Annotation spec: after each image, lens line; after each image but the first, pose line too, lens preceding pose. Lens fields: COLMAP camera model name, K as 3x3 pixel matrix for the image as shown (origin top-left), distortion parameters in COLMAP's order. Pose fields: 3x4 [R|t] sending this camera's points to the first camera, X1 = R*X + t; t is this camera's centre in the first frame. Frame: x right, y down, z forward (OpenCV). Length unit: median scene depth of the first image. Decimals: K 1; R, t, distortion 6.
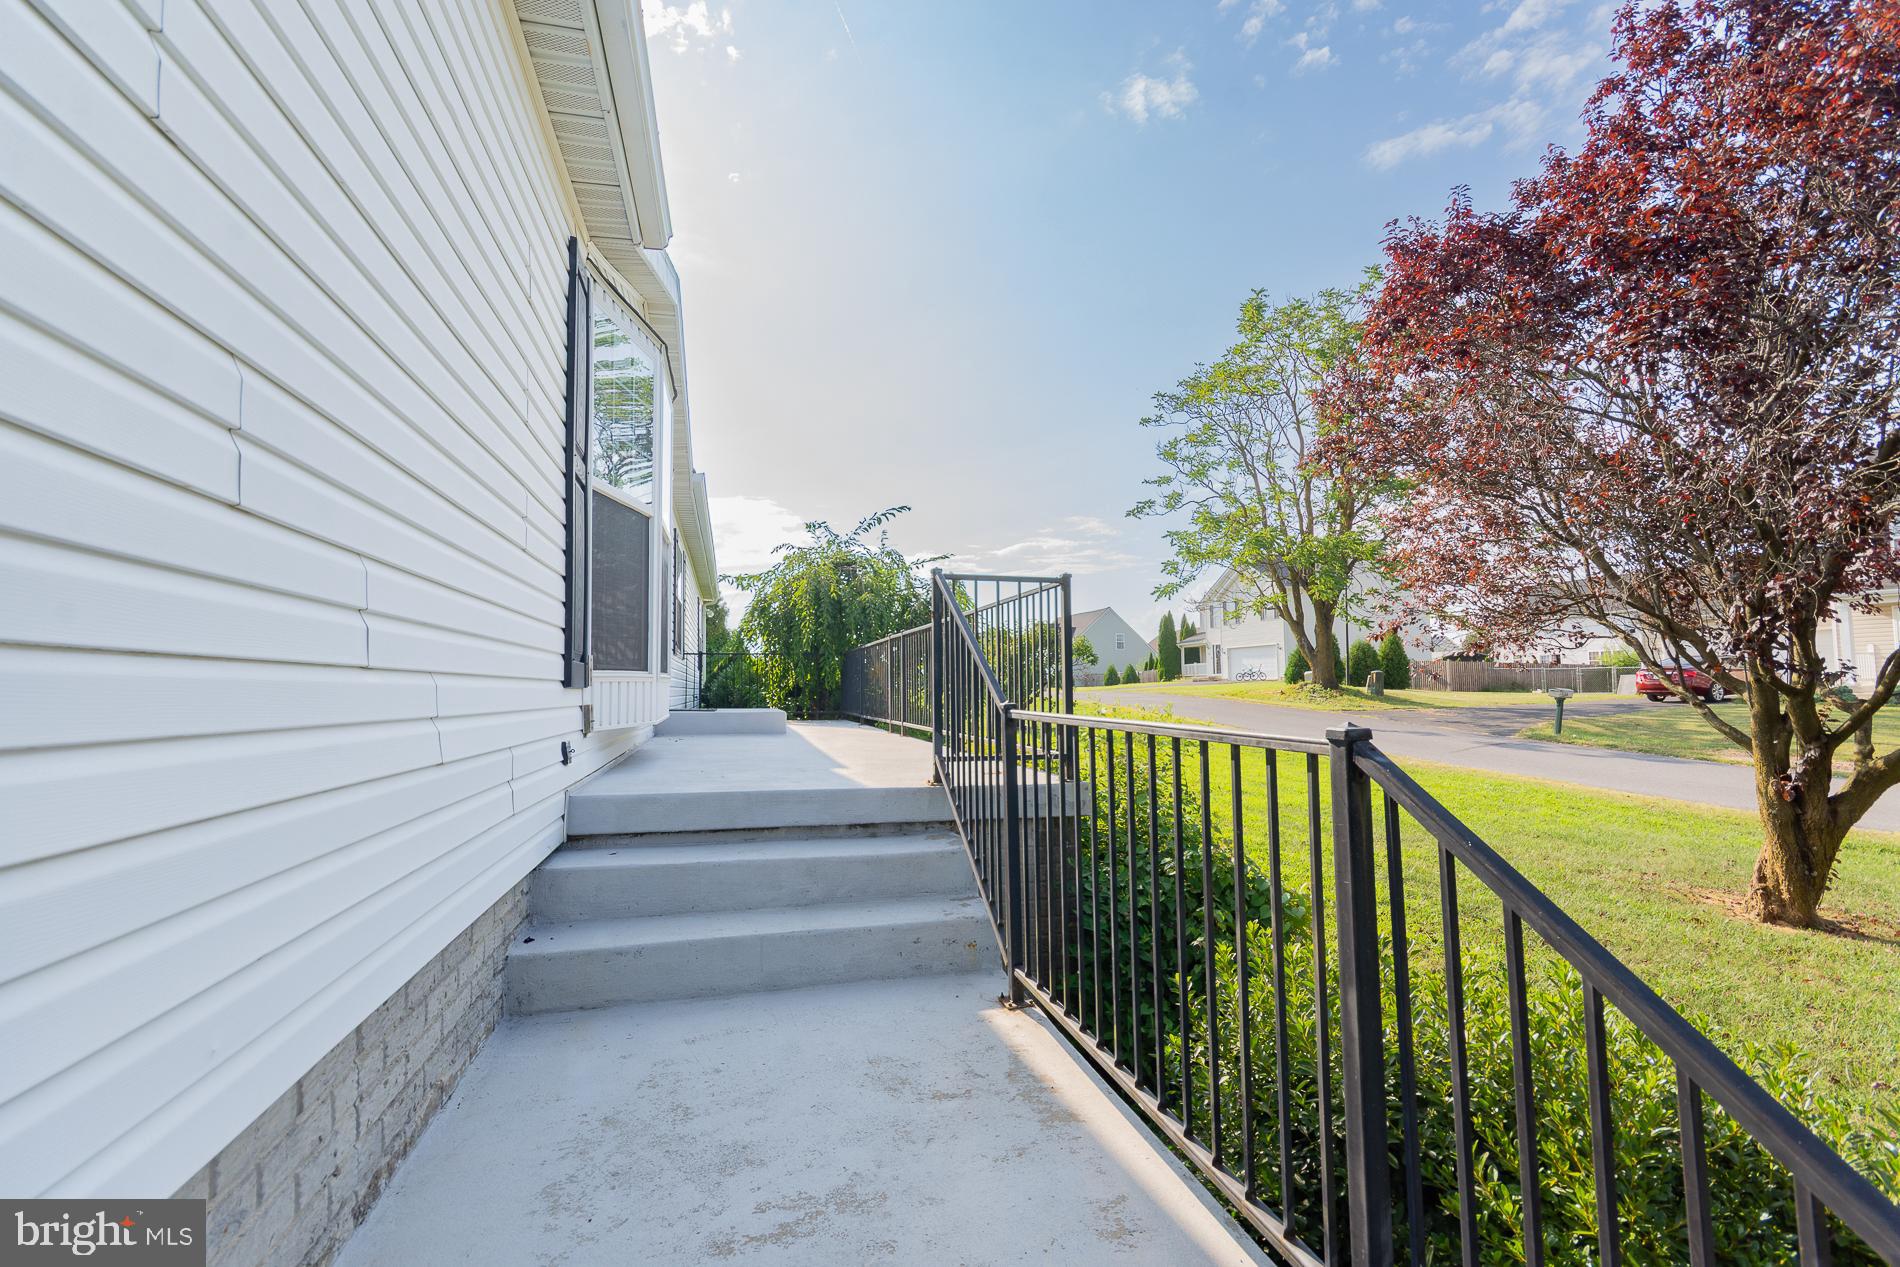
lens RADIAL K [[844.7, 0, 950.0], [0, 844.7, 633.5], [0, 0, 1]] dist [-0.014824, -0.000180]
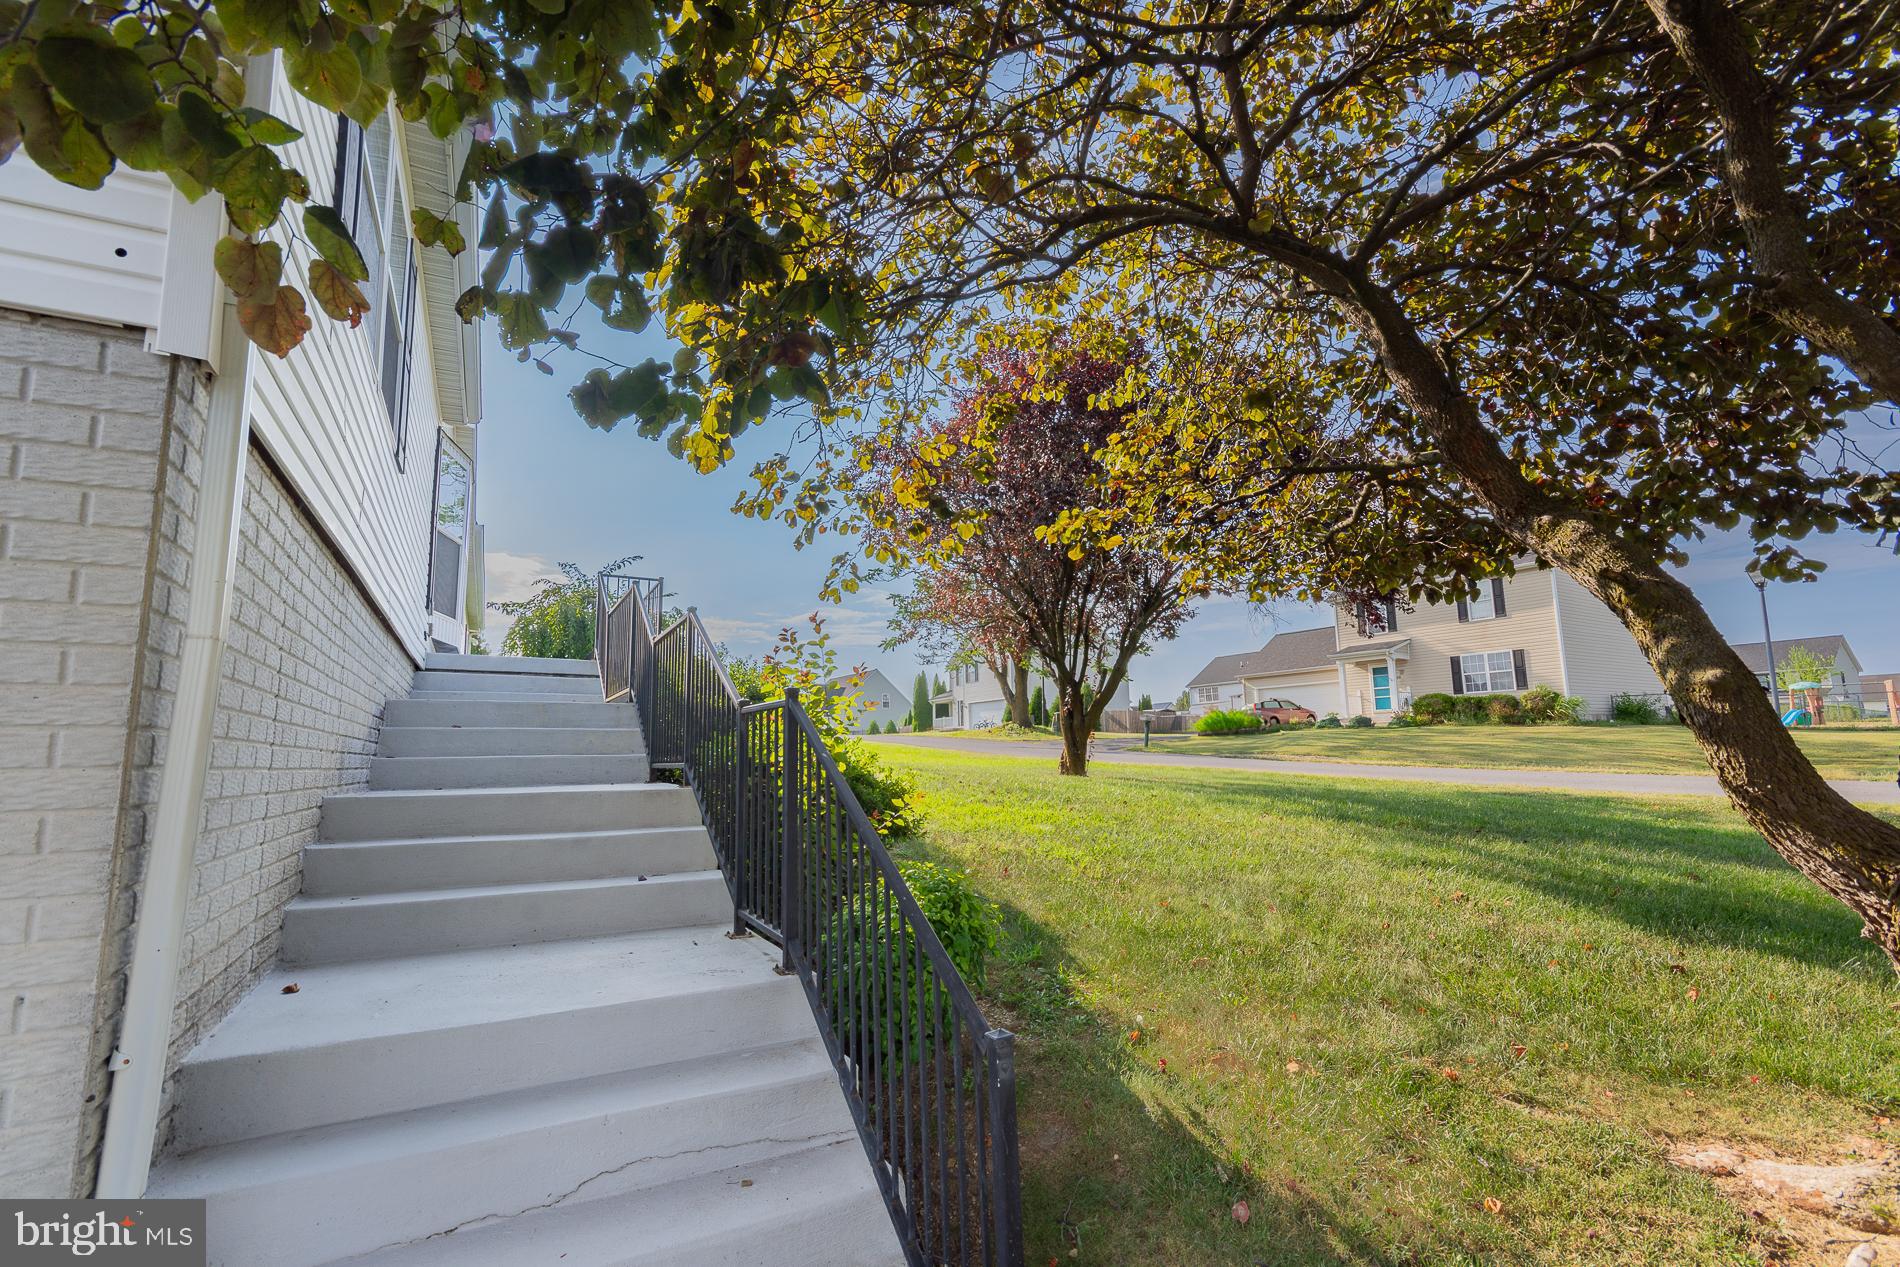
lens RADIAL K [[837.4, 0, 967.1], [0, 837.4, 637.3], [0, 0, 1]] dist [0.000949, 0.000256]
pose [[0.964131, 0.032753, 0.263399, 0.039591], [-0.012300, 0.996804, -0.078930, 0.030605], [-0.265143, 0.072859, 0.961453, -0.166656]]
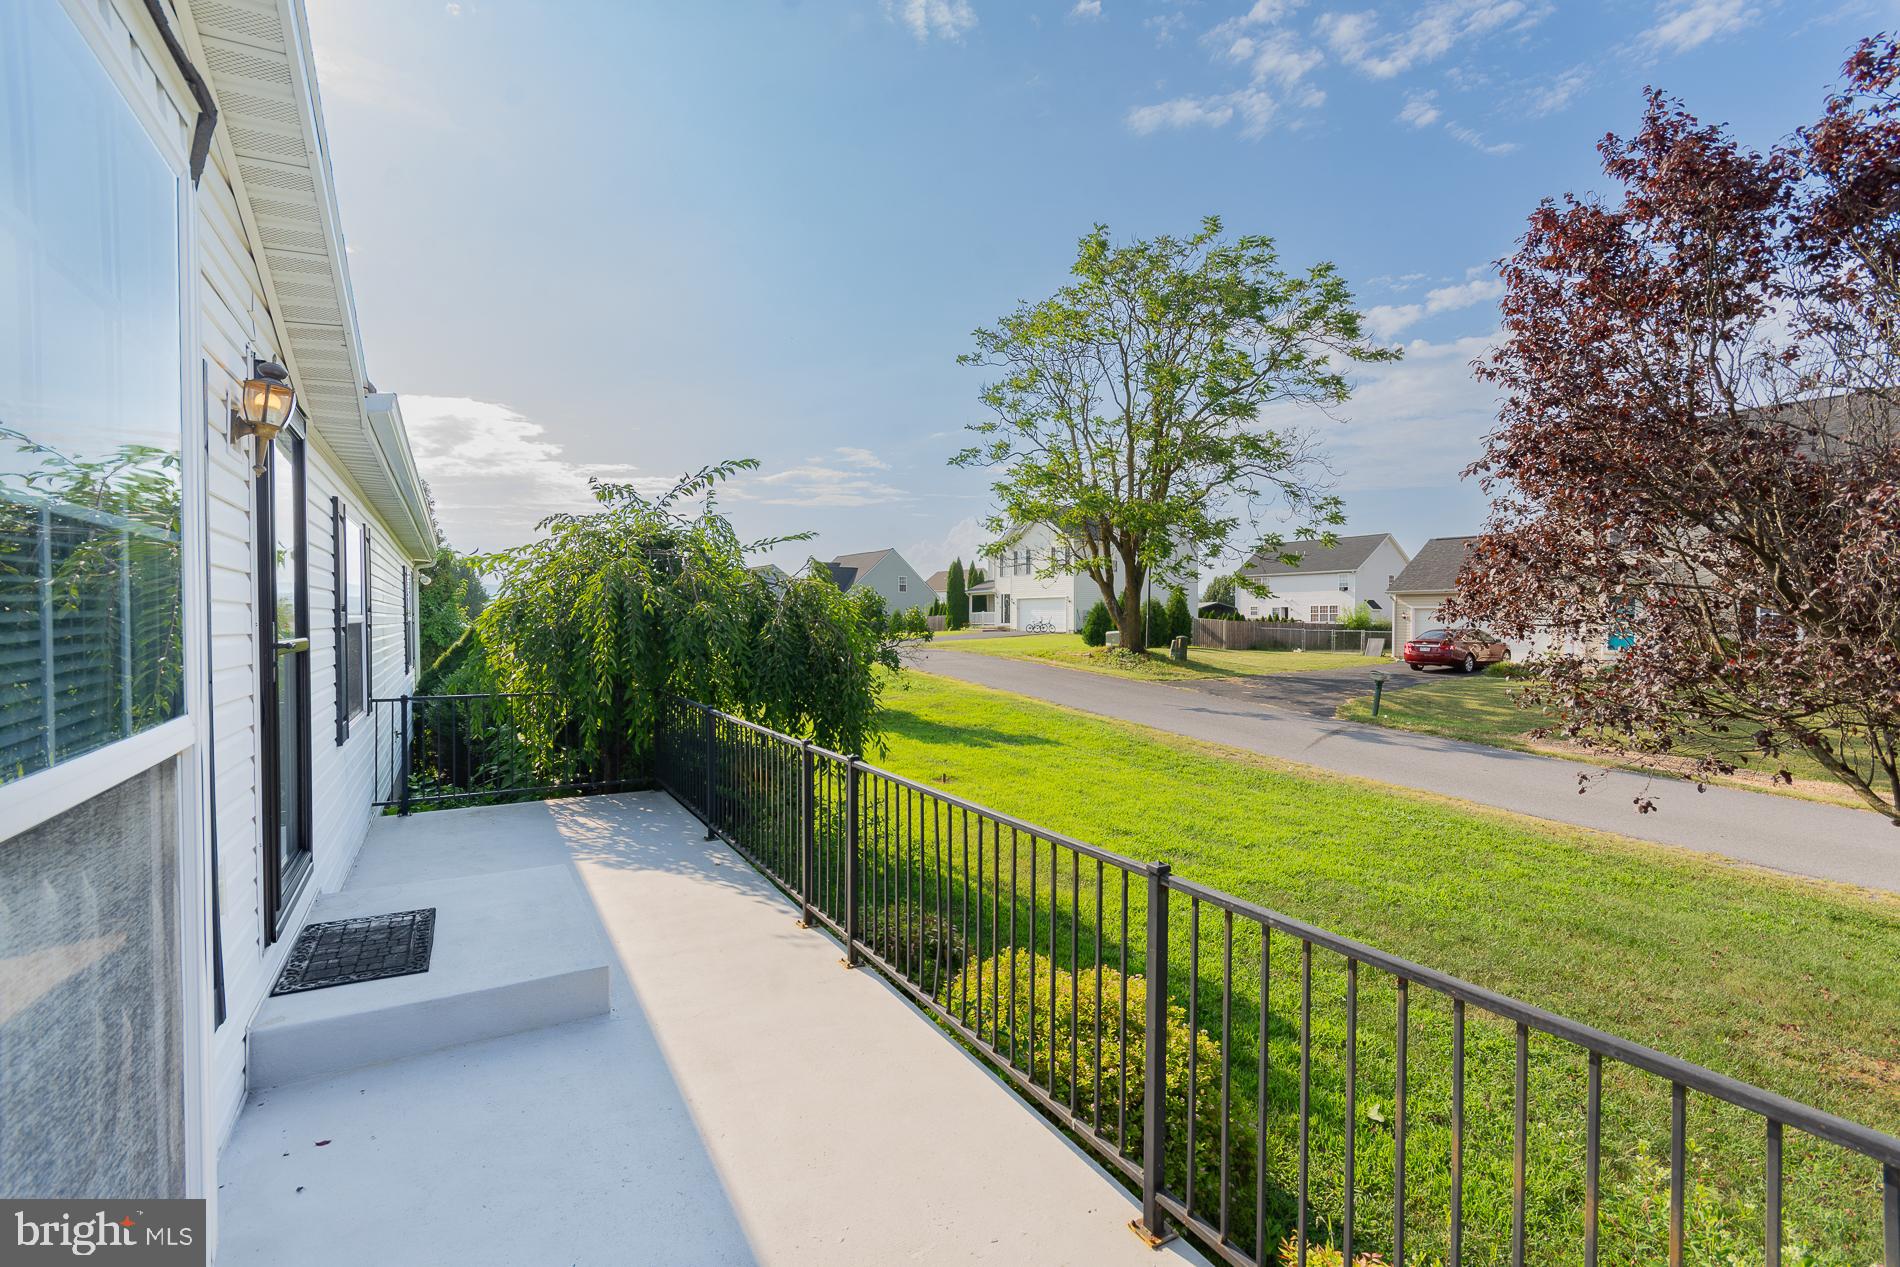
lens RADIAL K [[837.4, 0, 967.1], [0, 837.4, 637.3], [0, 0, 1]] dist [0.000949, 0.000256]
pose [[0.956187, 0.007847, 0.292651, -0.029880], [-0.033014, 0.996155, 0.081155, -0.025384], [-0.290889, -0.087261, 0.952769, 0.110334]]
